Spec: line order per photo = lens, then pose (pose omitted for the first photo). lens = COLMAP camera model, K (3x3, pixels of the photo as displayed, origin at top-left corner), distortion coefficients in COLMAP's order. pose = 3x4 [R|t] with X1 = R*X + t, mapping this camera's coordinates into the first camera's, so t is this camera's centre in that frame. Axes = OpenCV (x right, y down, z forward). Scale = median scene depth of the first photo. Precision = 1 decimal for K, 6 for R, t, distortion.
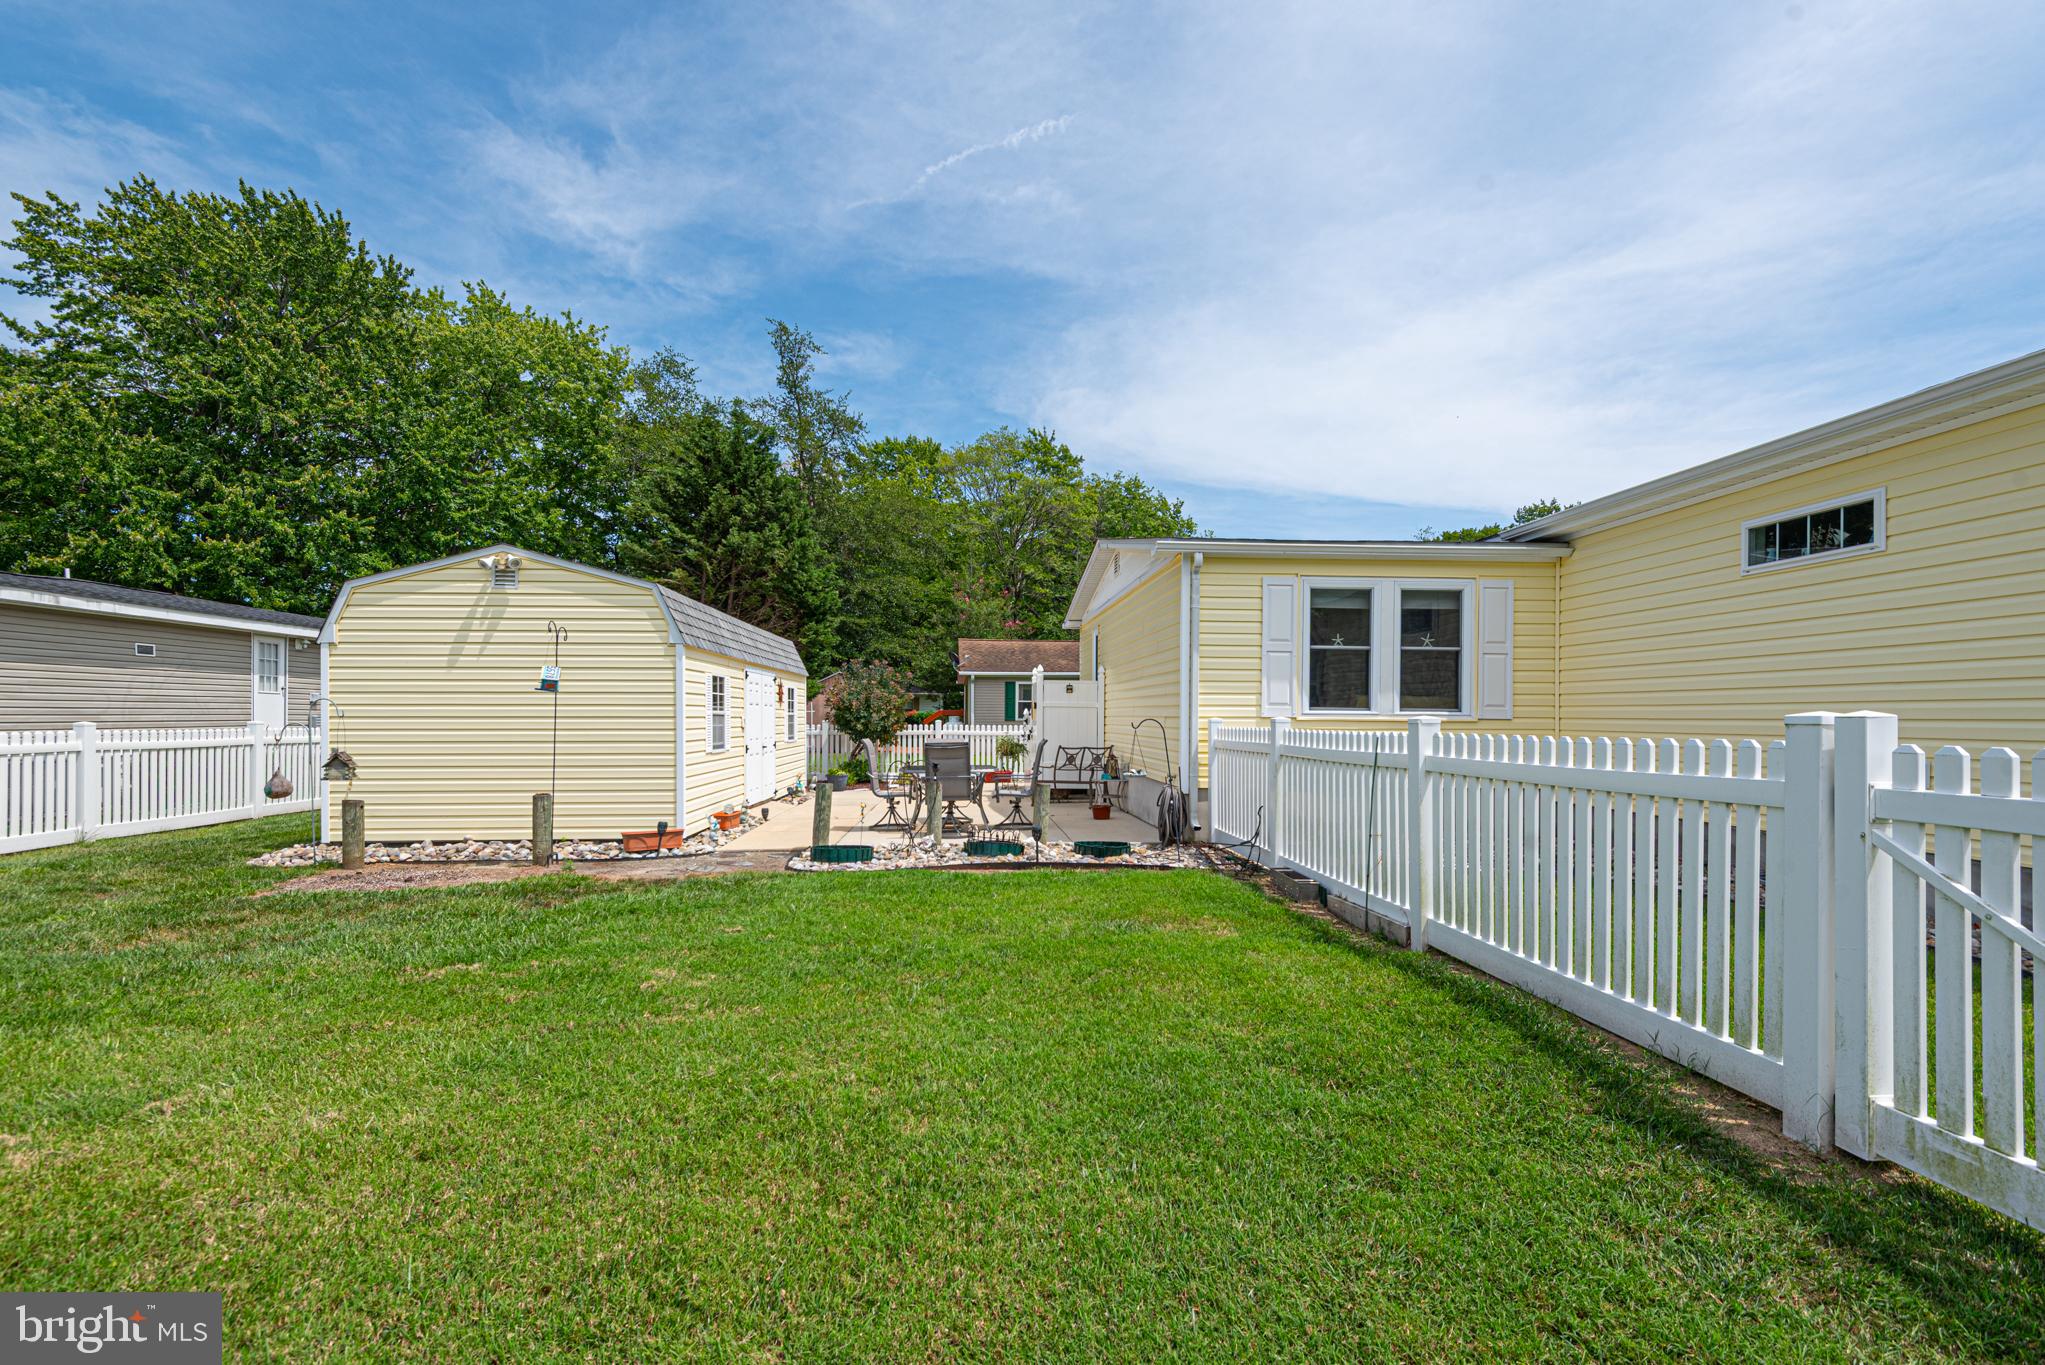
lens RADIAL K [[932.5, 0, 1010.4], [0, 932.5, 719.1], [0, 0, 1]] dist [0.030452, -0.016924]
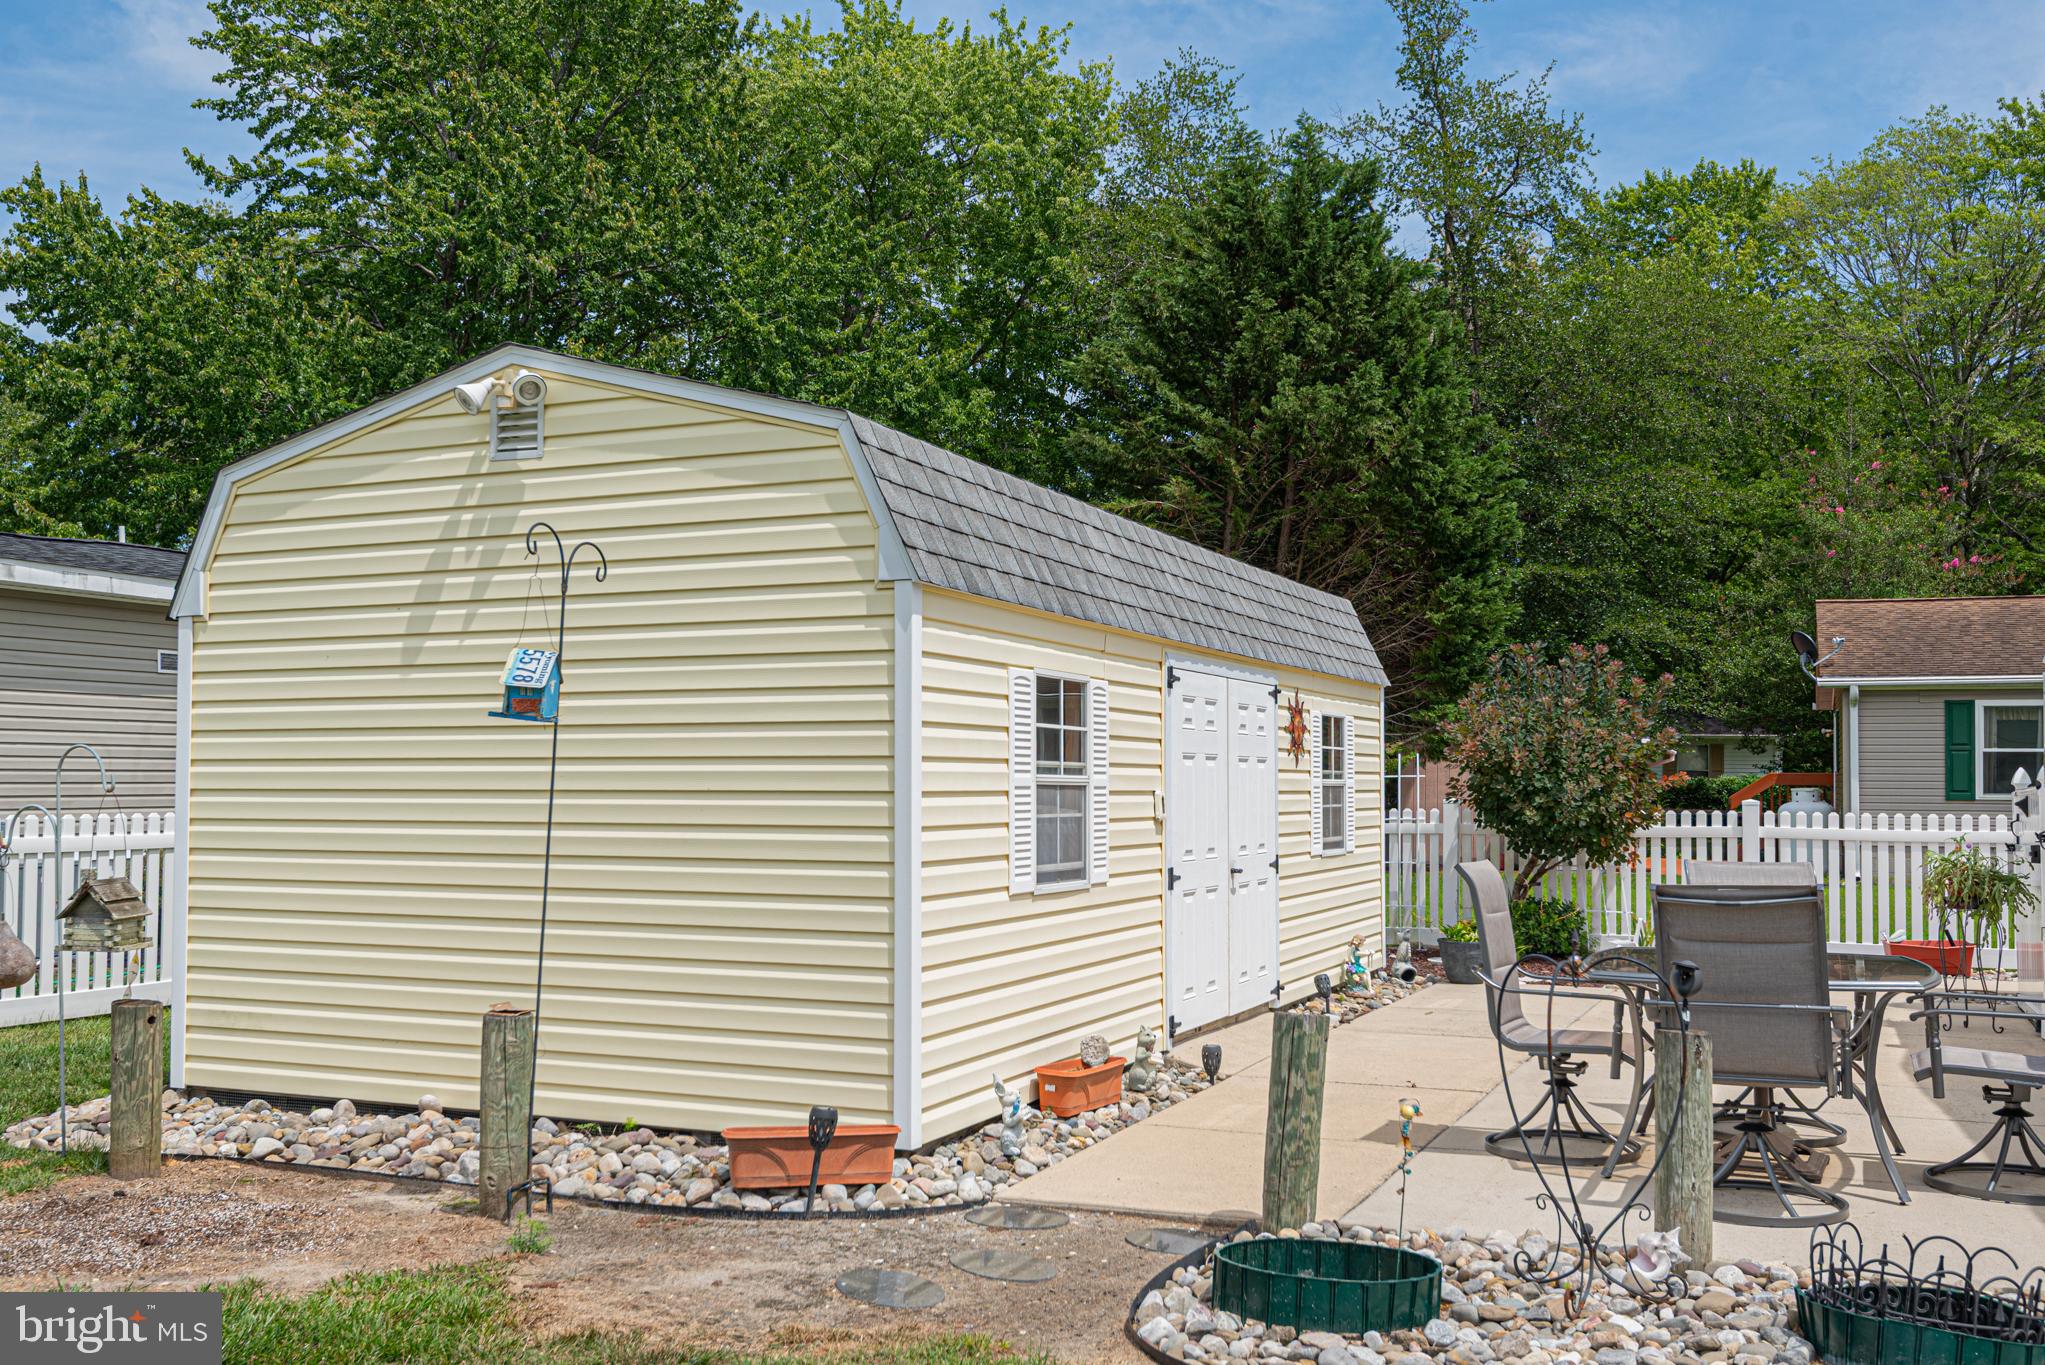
lens RADIAL K [[1850.3, 0, 1047.0], [0, 1850.3, 731.1], [0, 0, 1]] dist [0.036424, -0.003480]
pose [[0.899387, -0.011042, -0.437013, -0.002705], [-0.003153, 0.999491, -0.031742, -0.001068], [0.437141, 0.029926, 0.898895, 0.127434]]
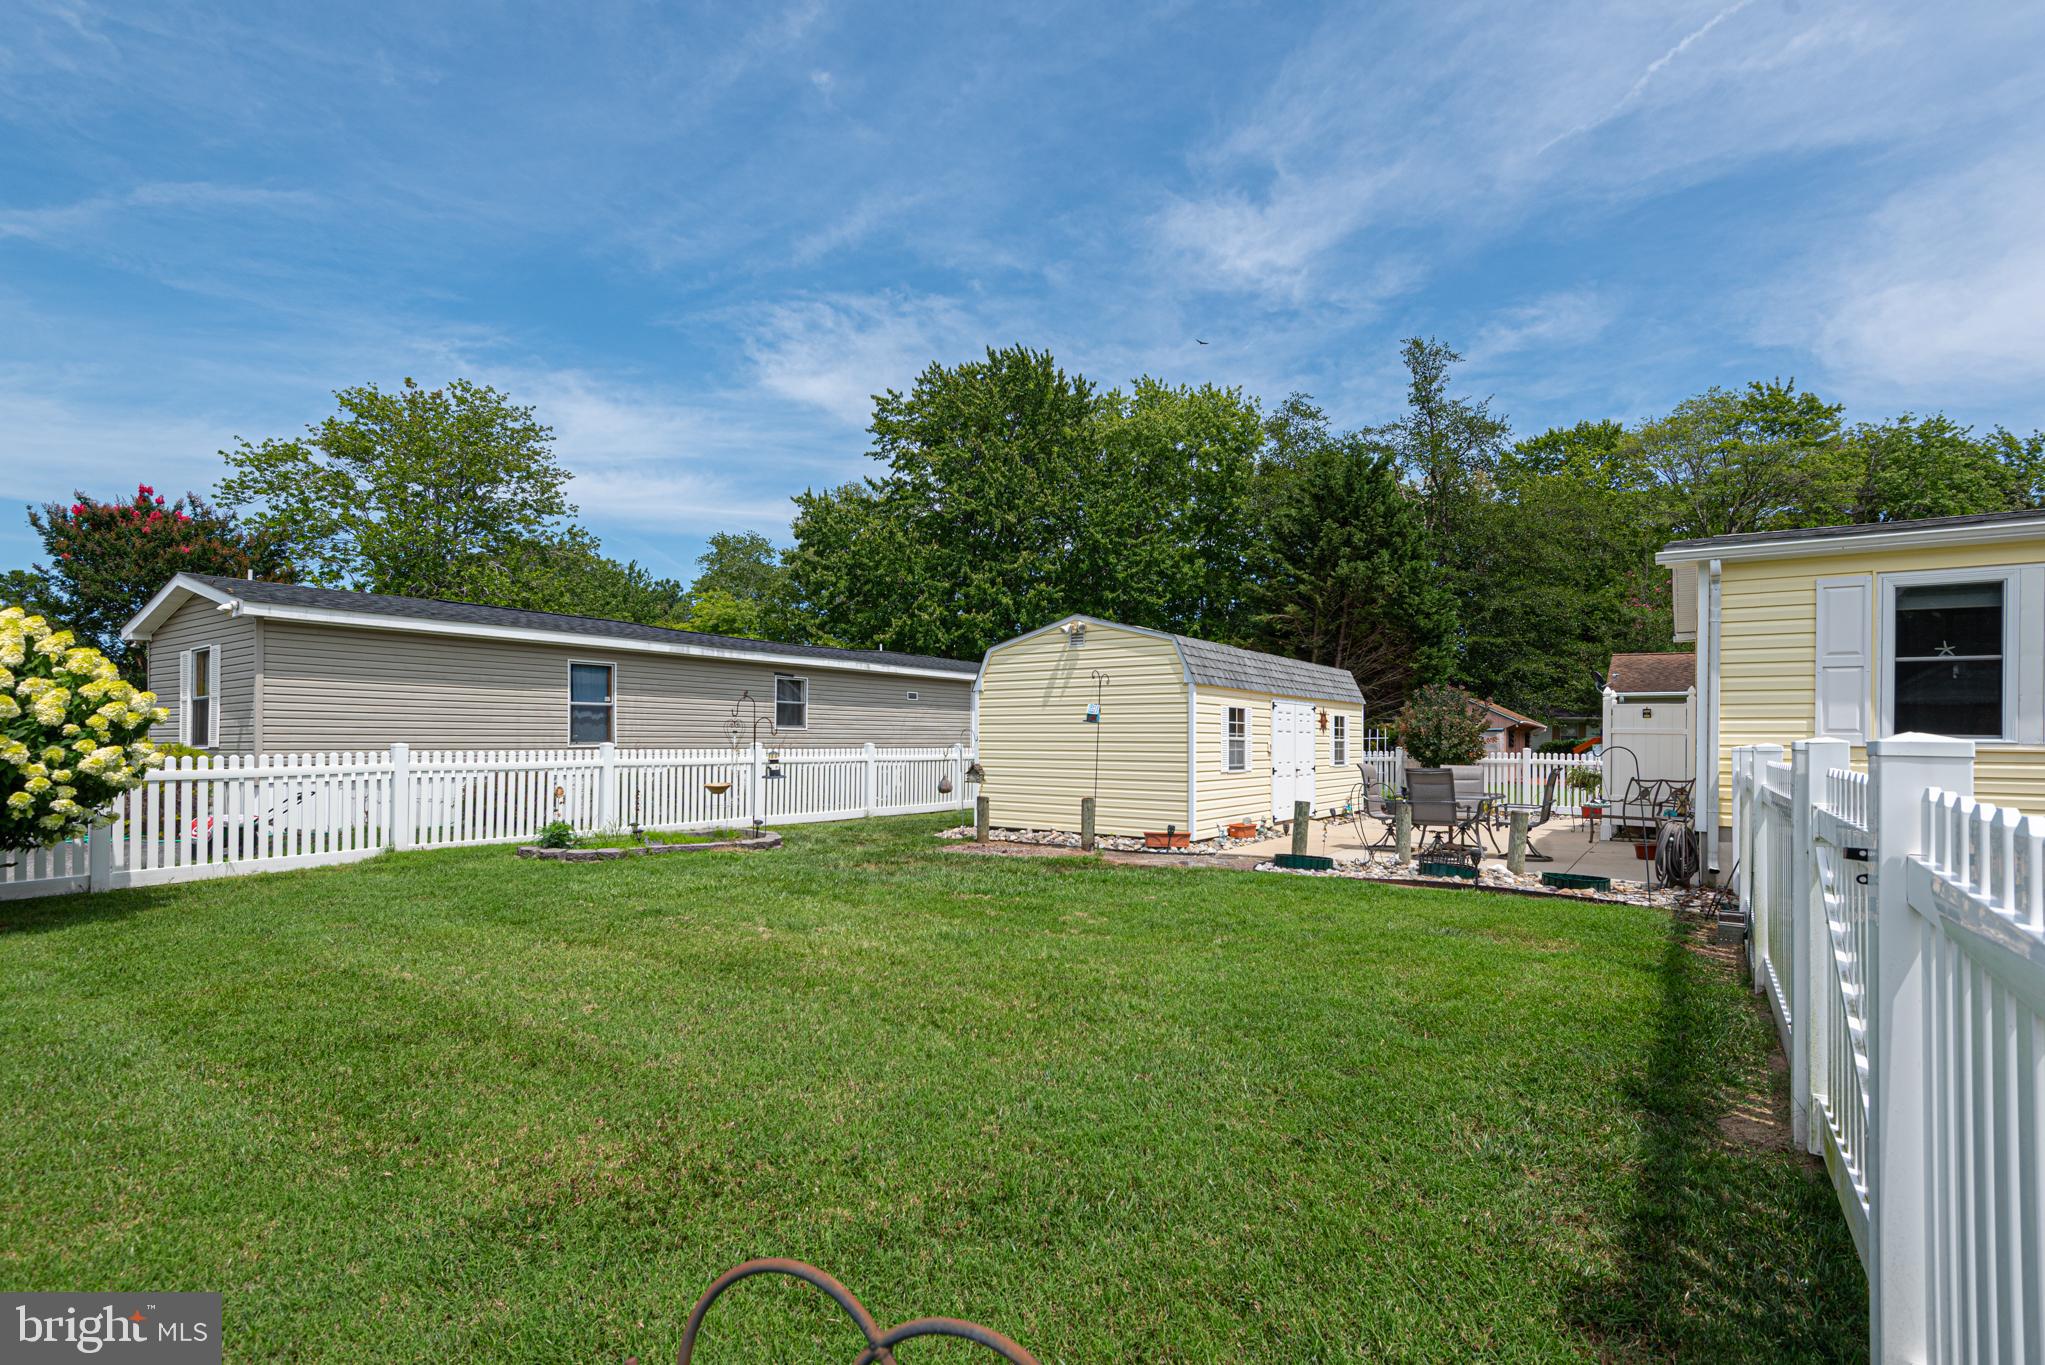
lens RADIAL K [[947.2, 0, 1013.8], [0, 947.2, 727.5], [0, 0, 1]] dist [0.035586, -0.028456]
pose [[0.779178, -0.004358, -0.626787, 0.076774], [-0.007945, 0.999827, -0.016828, 0.000456], [0.626752, 0.018091, 0.779009, -0.037281]]
